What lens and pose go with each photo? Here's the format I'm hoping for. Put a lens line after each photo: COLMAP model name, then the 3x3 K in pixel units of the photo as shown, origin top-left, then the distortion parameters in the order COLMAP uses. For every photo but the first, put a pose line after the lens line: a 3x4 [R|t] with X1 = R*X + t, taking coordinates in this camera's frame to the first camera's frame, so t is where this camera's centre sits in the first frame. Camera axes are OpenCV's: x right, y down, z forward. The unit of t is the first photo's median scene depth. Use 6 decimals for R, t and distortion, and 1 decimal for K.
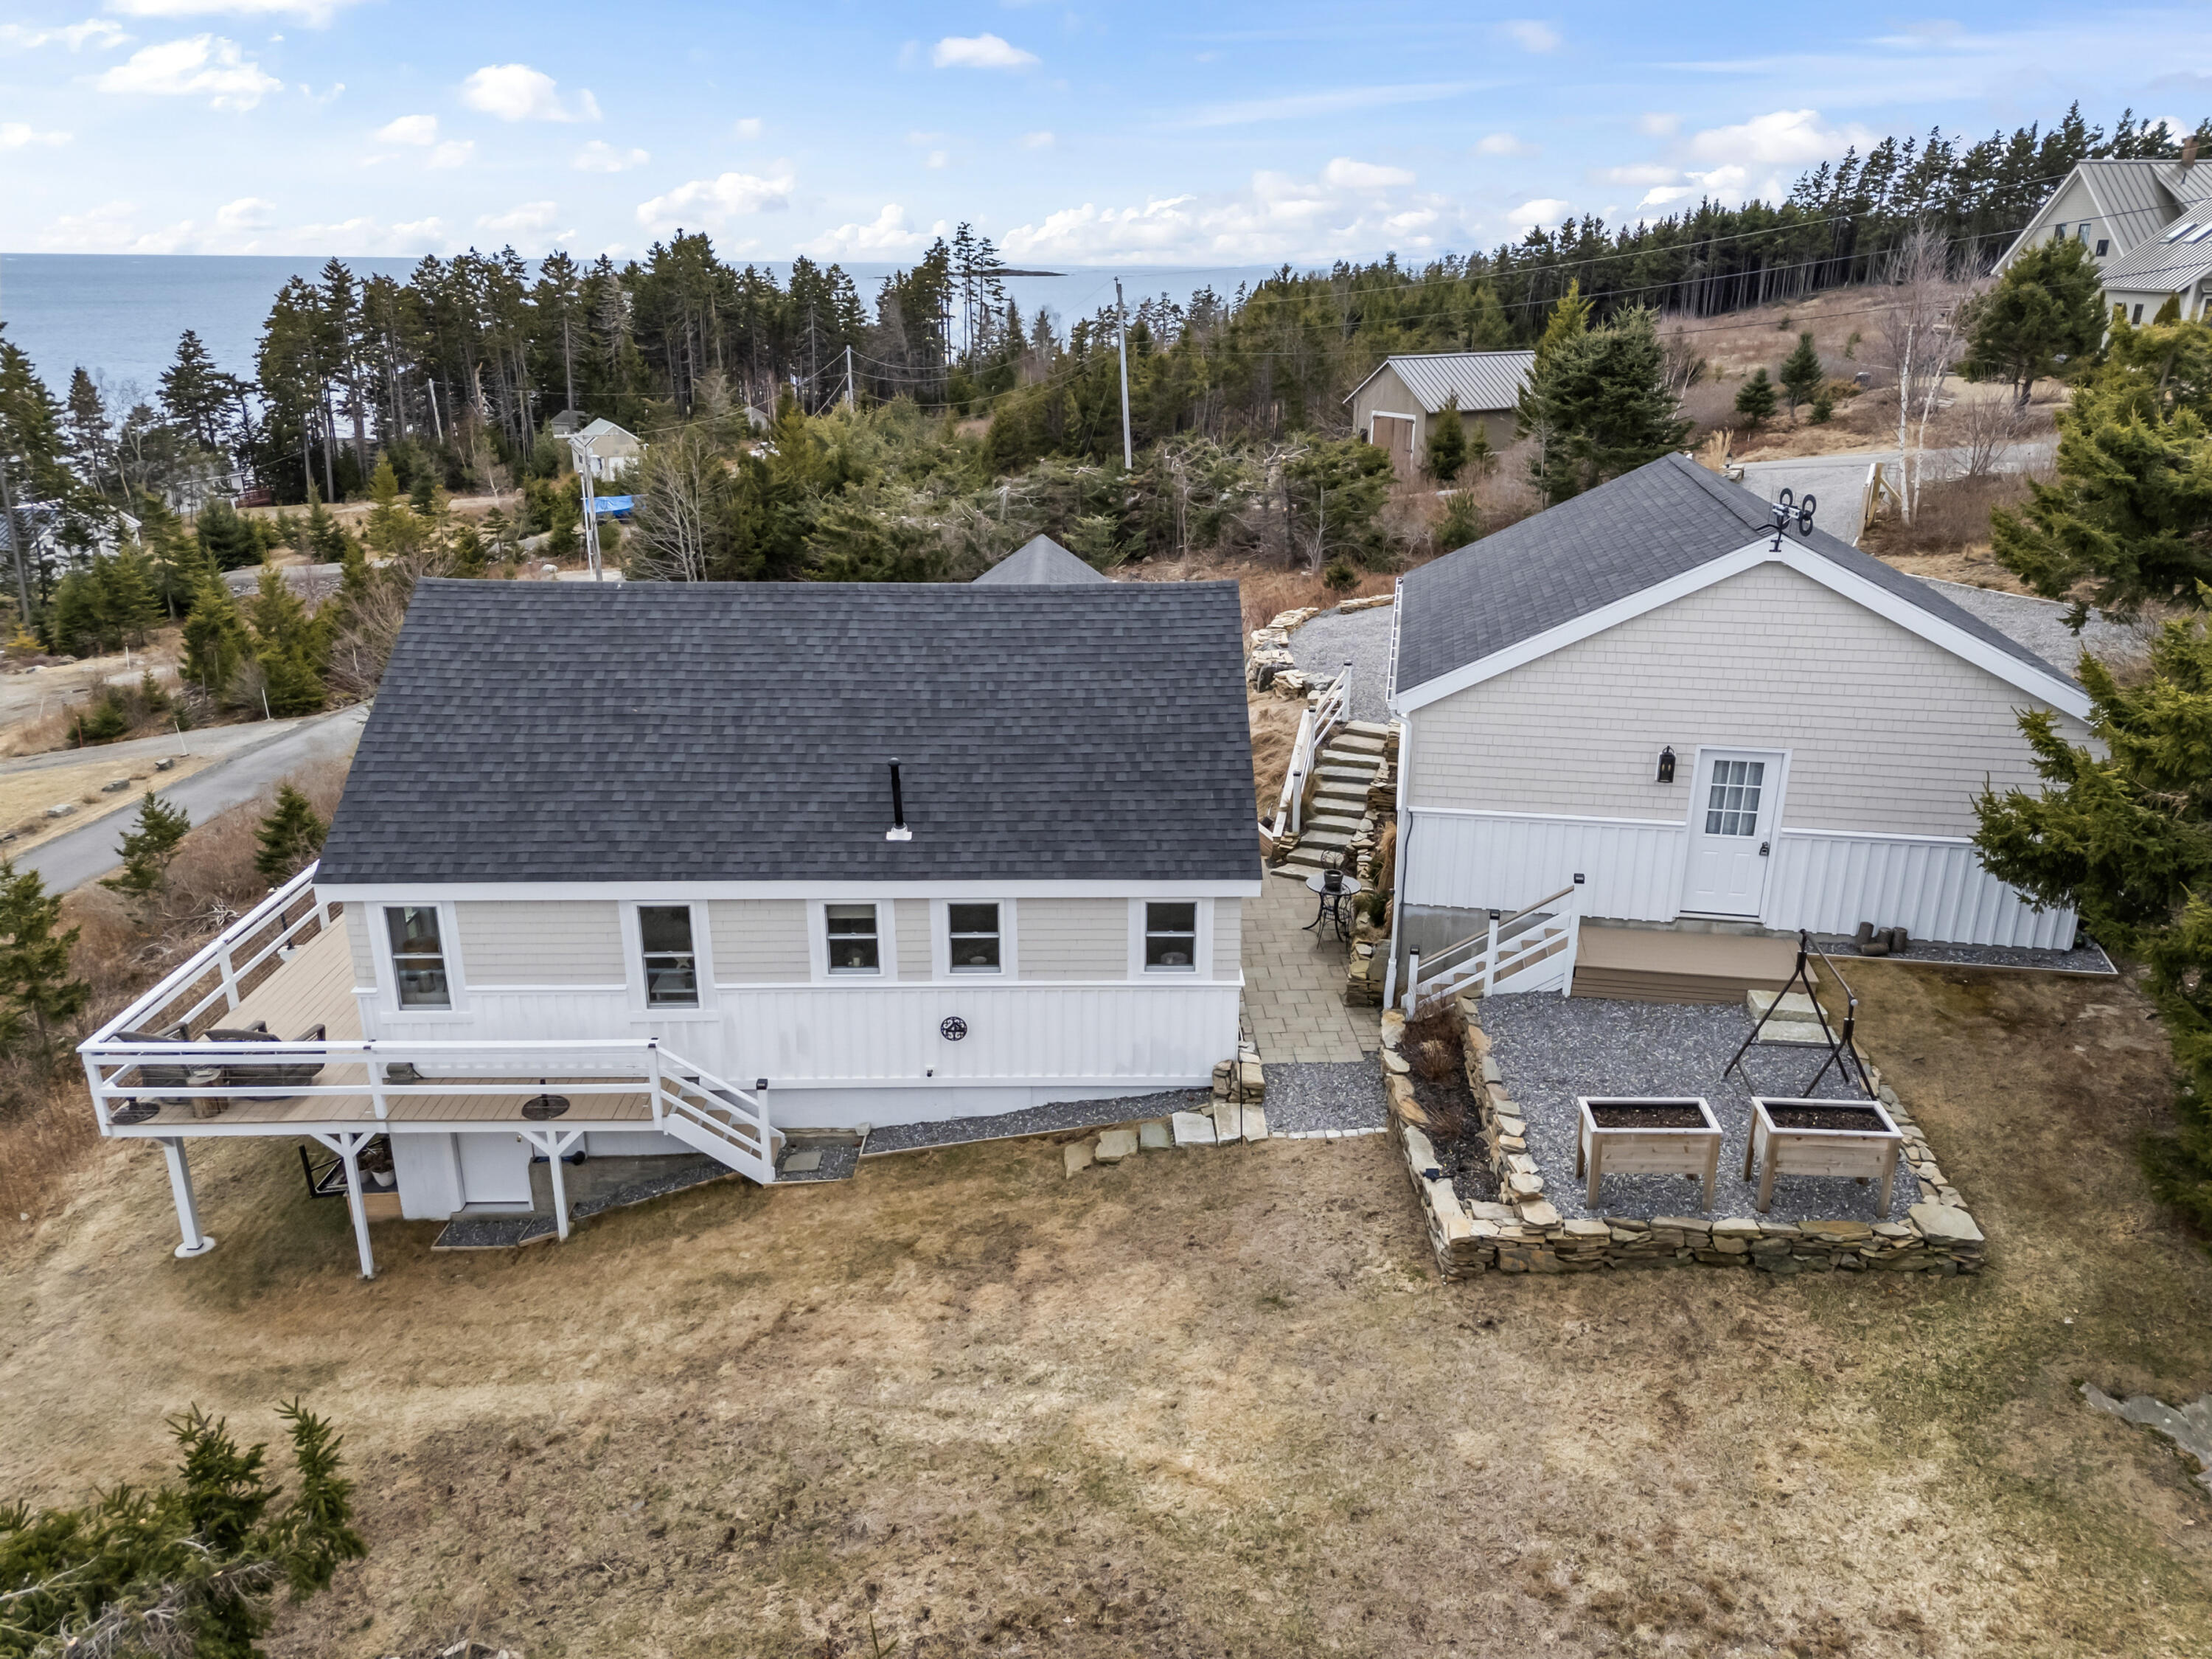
lens RADIAL K [[1633.6, 0, 1108.7], [0, 1633.6, 809.5], [0, 0, 1]] dist [0.094716, -0.100090]
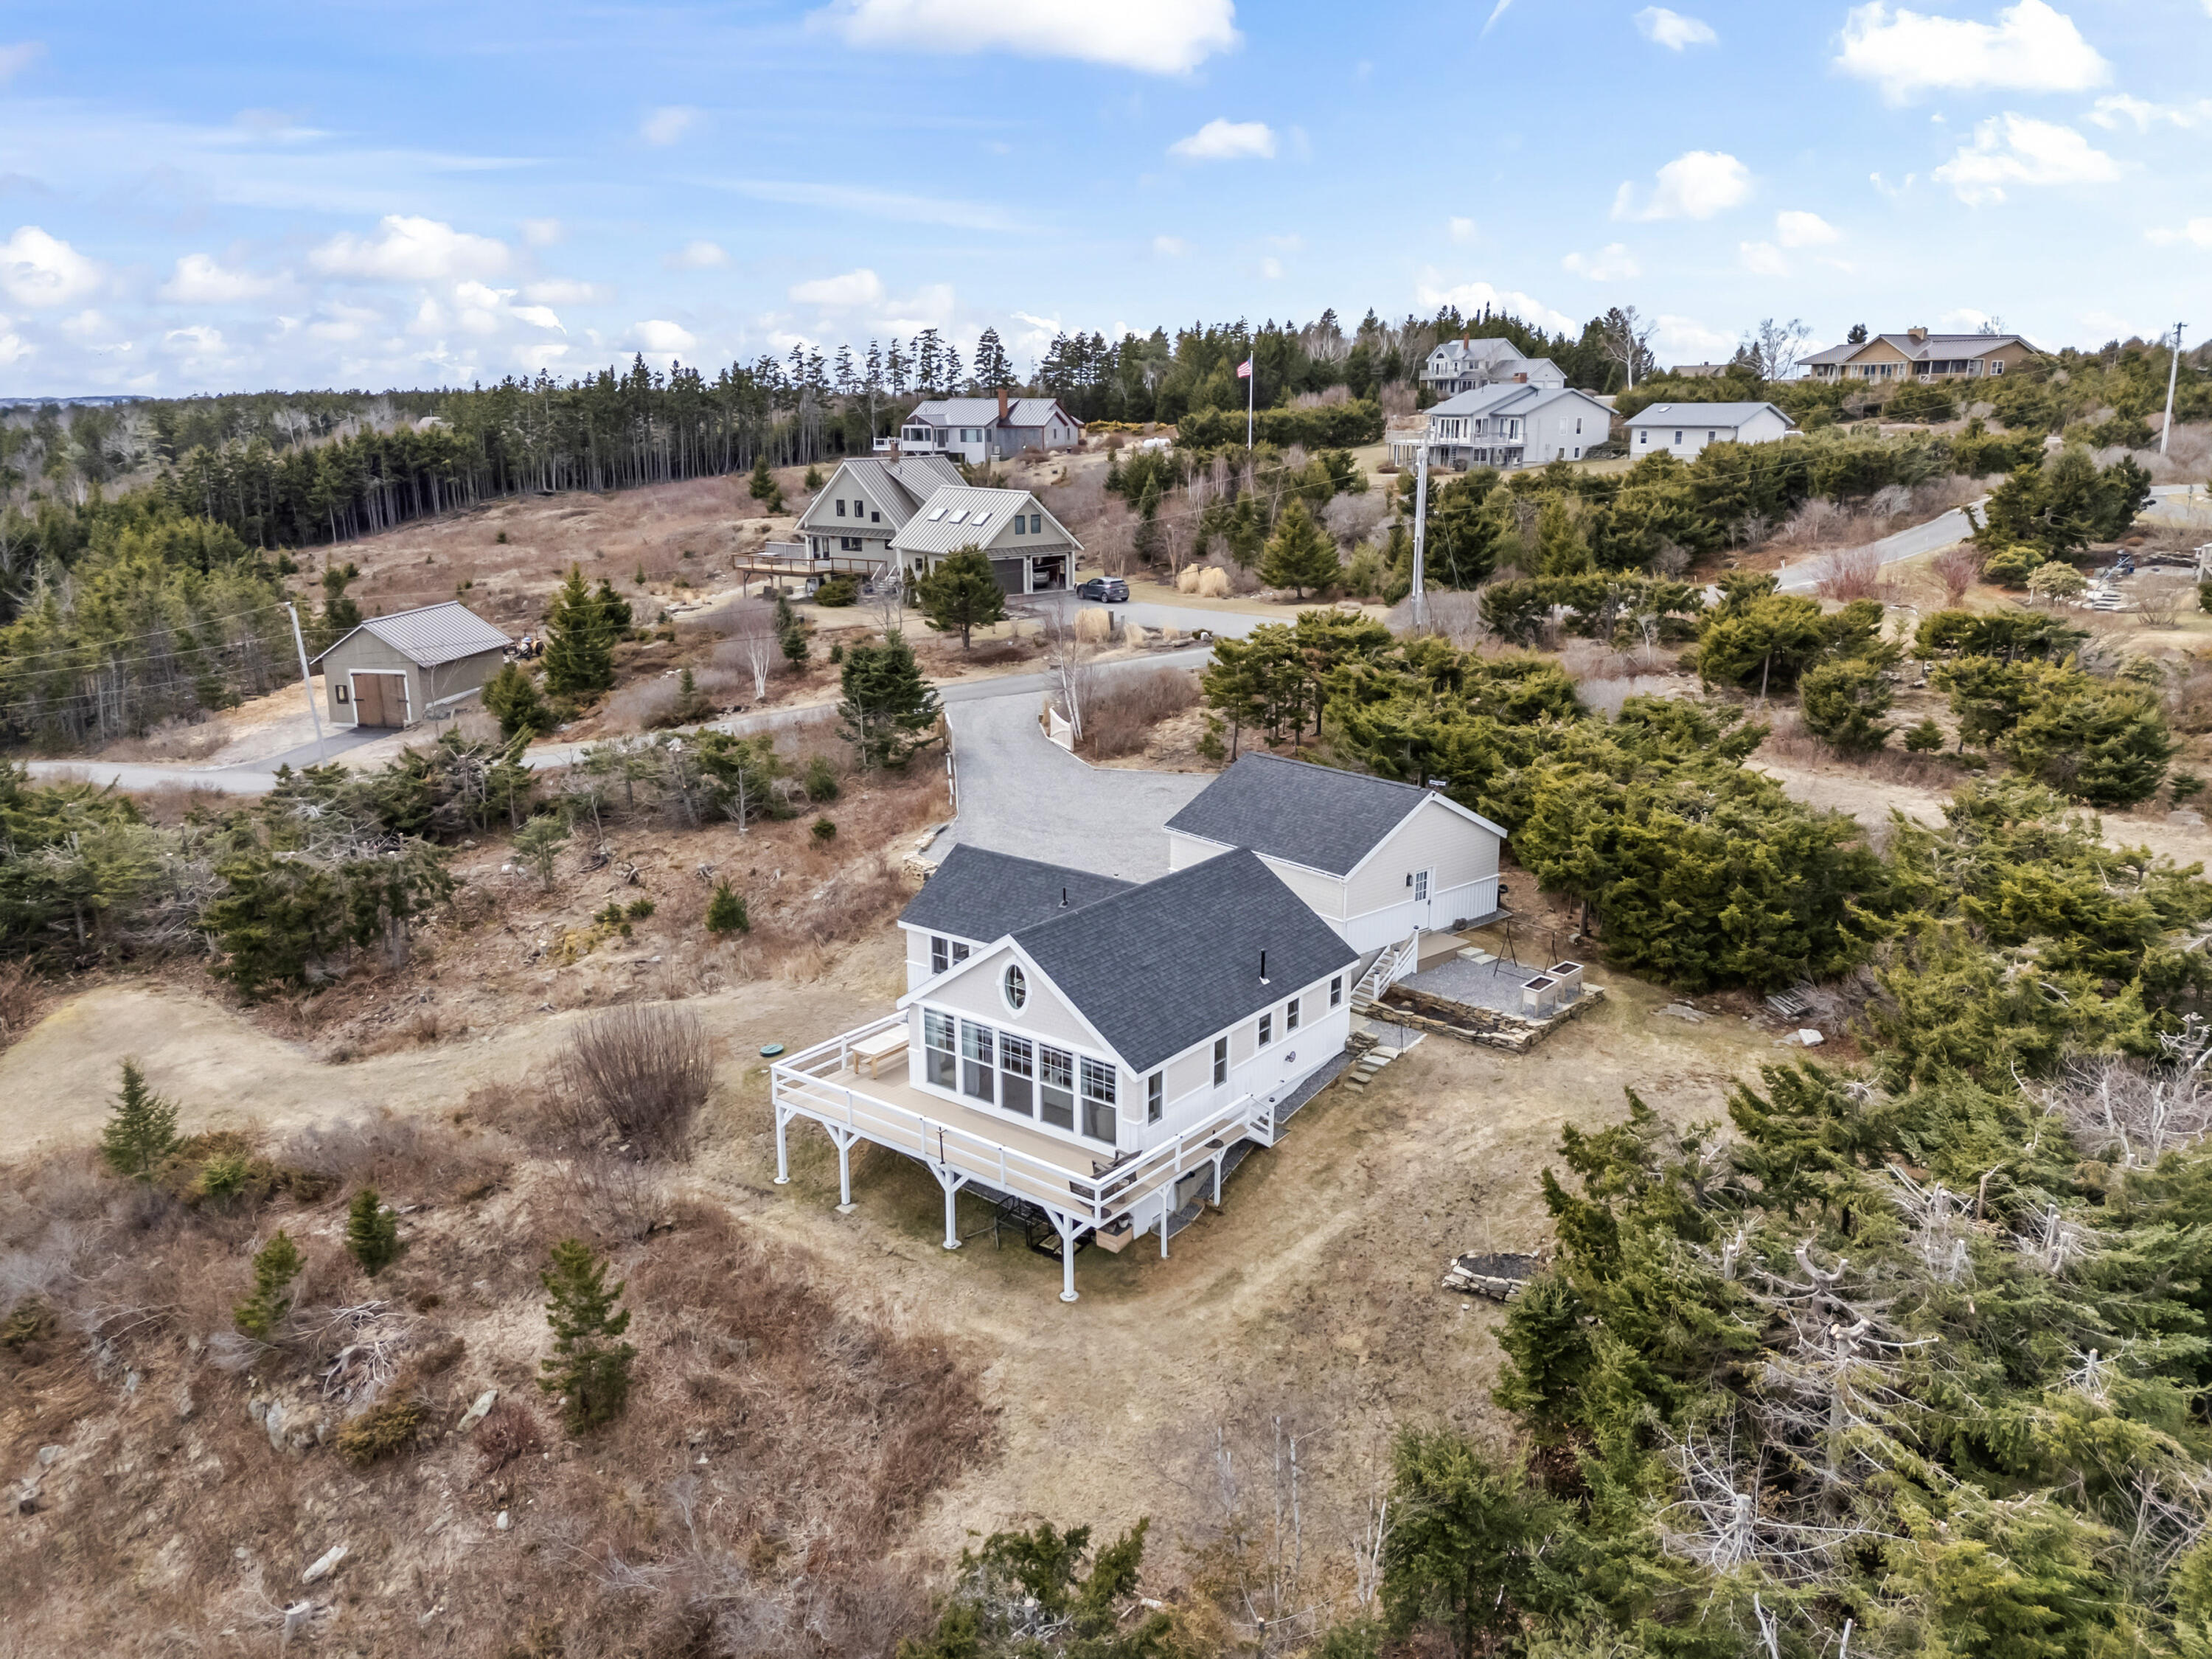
lens RADIAL K [[1633.6, 0, 1108.7], [0, 1633.6, 809.5], [0, 0, 1]] dist [0.094716, -0.100090]
pose [[0.627671, -0.191968, 0.754438, -1.838555], [0.249754, 0.967547, 0.038405, -0.340464], [-0.737327, 0.164318, 0.655246, -0.369291]]
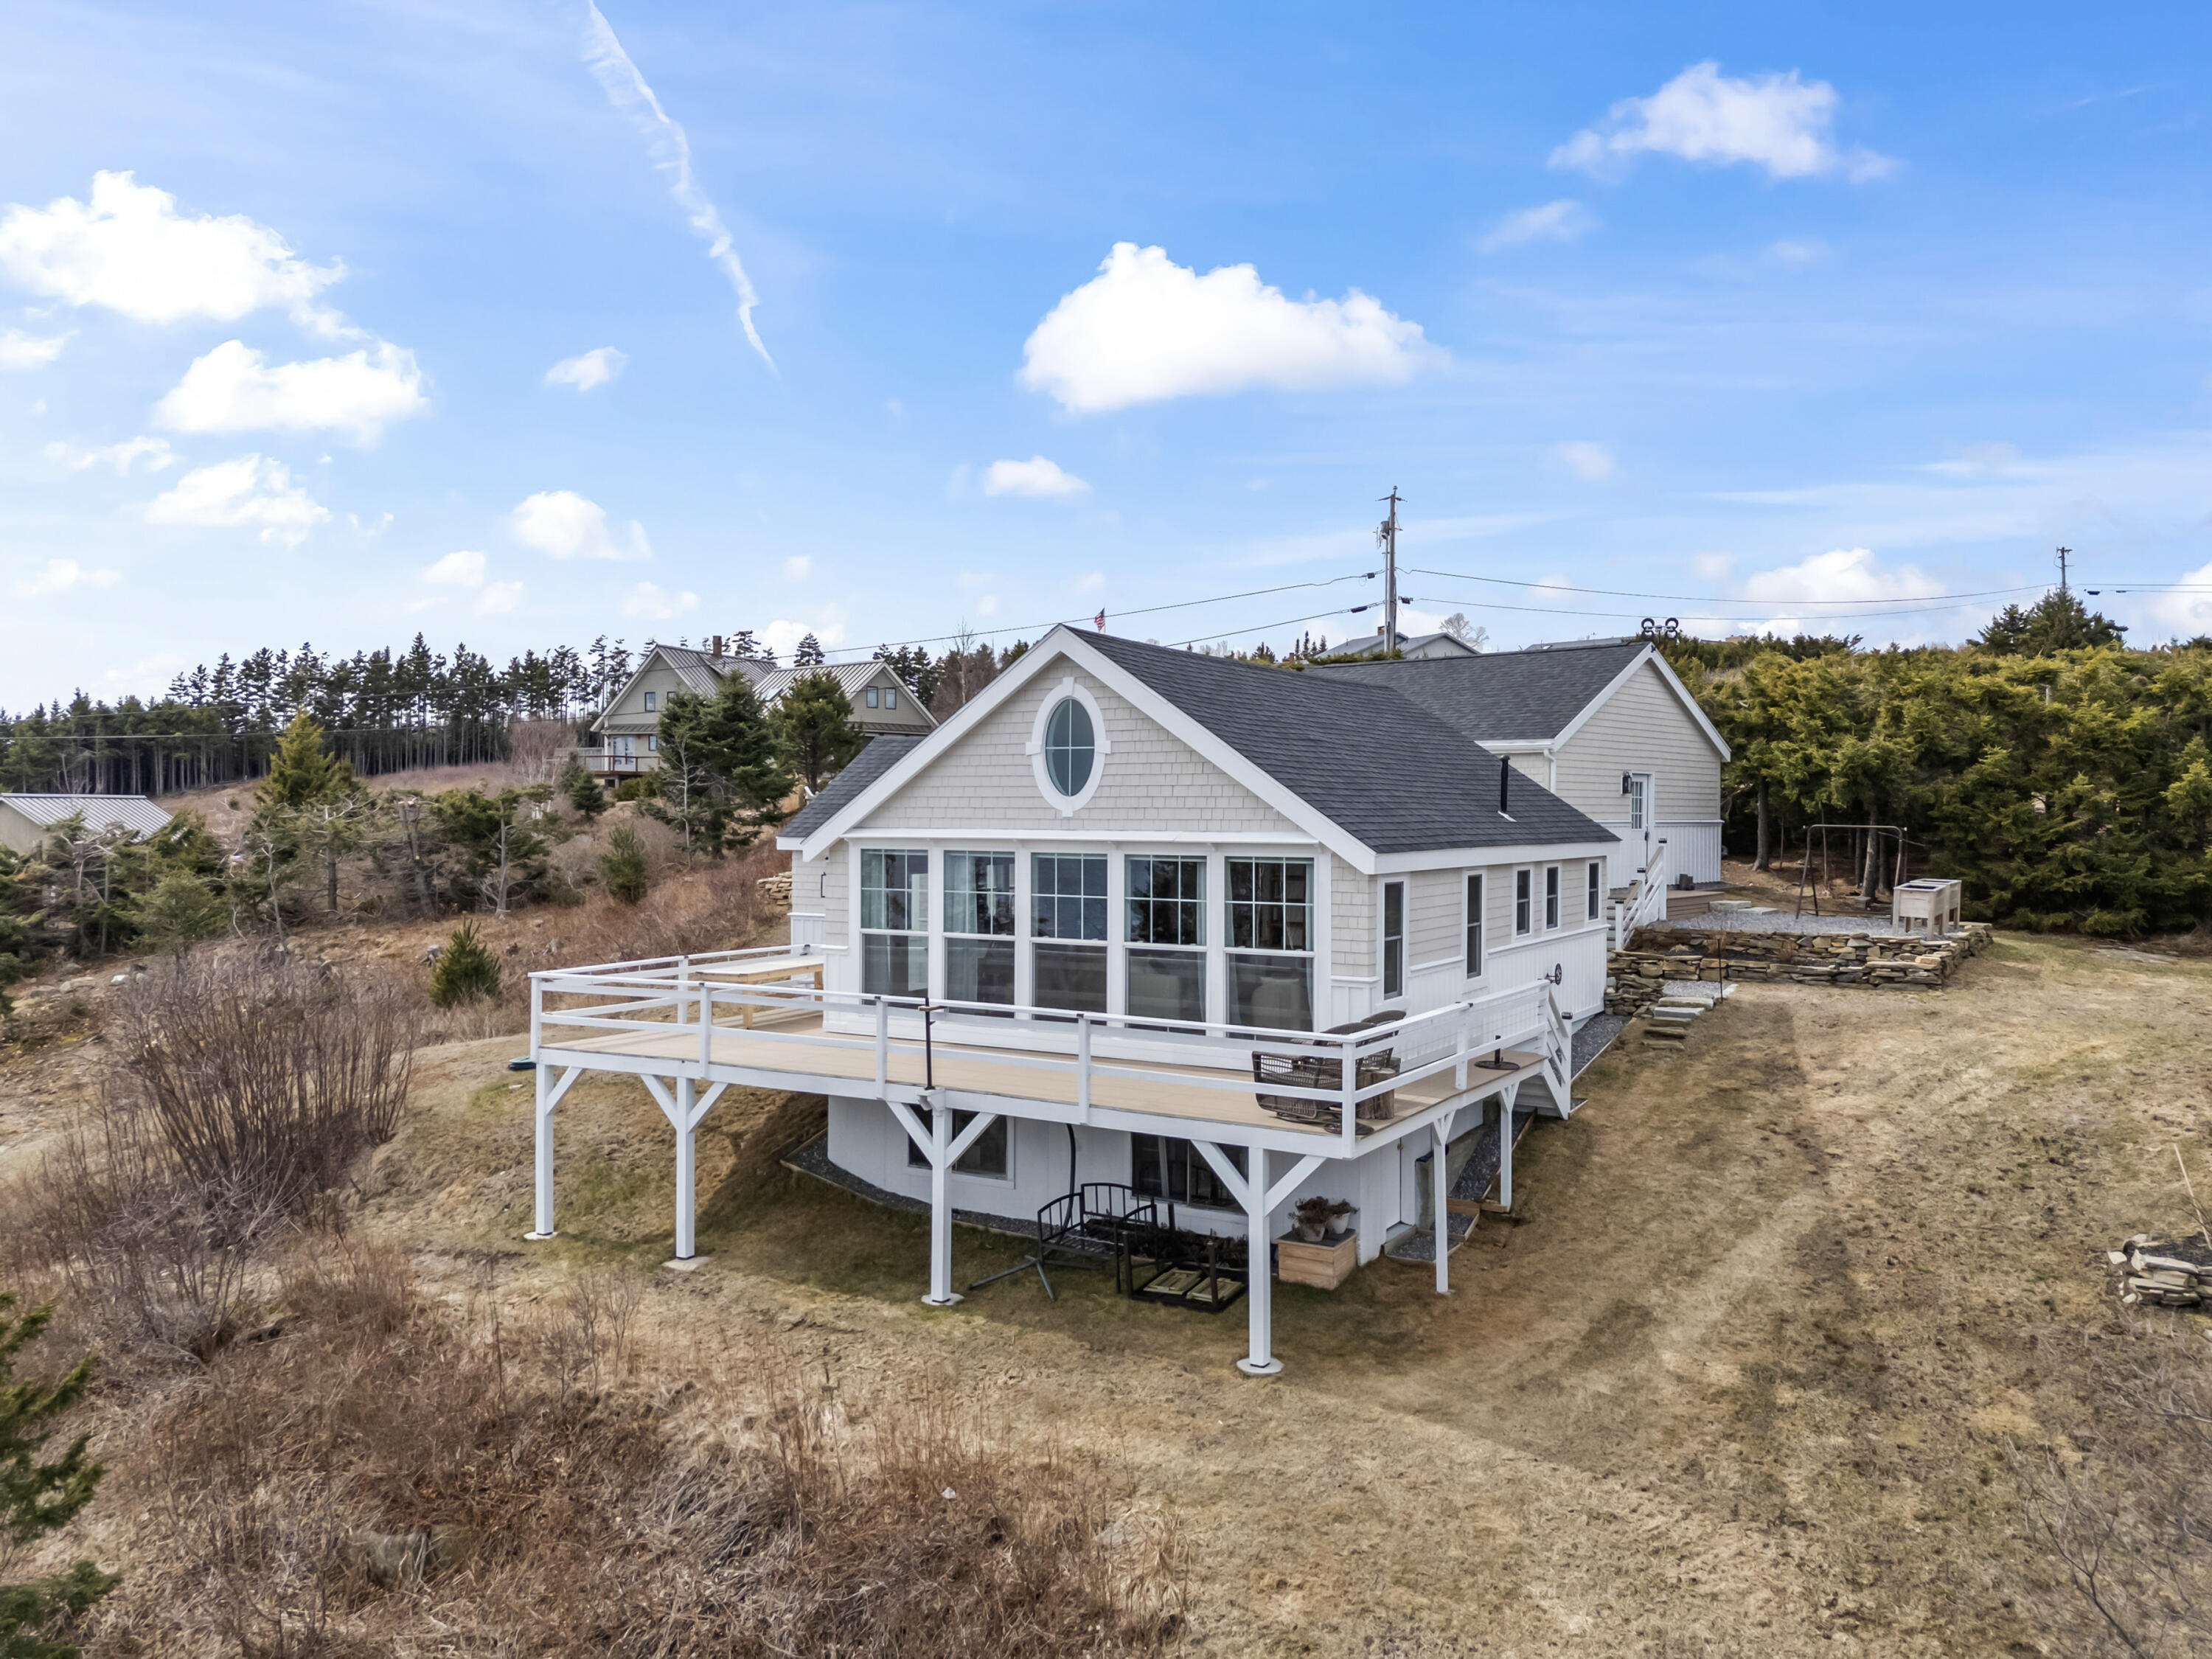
lens RADIAL K [[1625.4, 0, 1109.5], [0, 1625.4, 810.2], [0, 0, 1]] dist [0.057562, -0.032461]
pose [[0.524184, 0.001217, 0.851604, -1.237764], [0.266530, 0.949526, -0.165413, 0.123095], [-0.808822, 0.313685, 0.497402, 0.590418]]
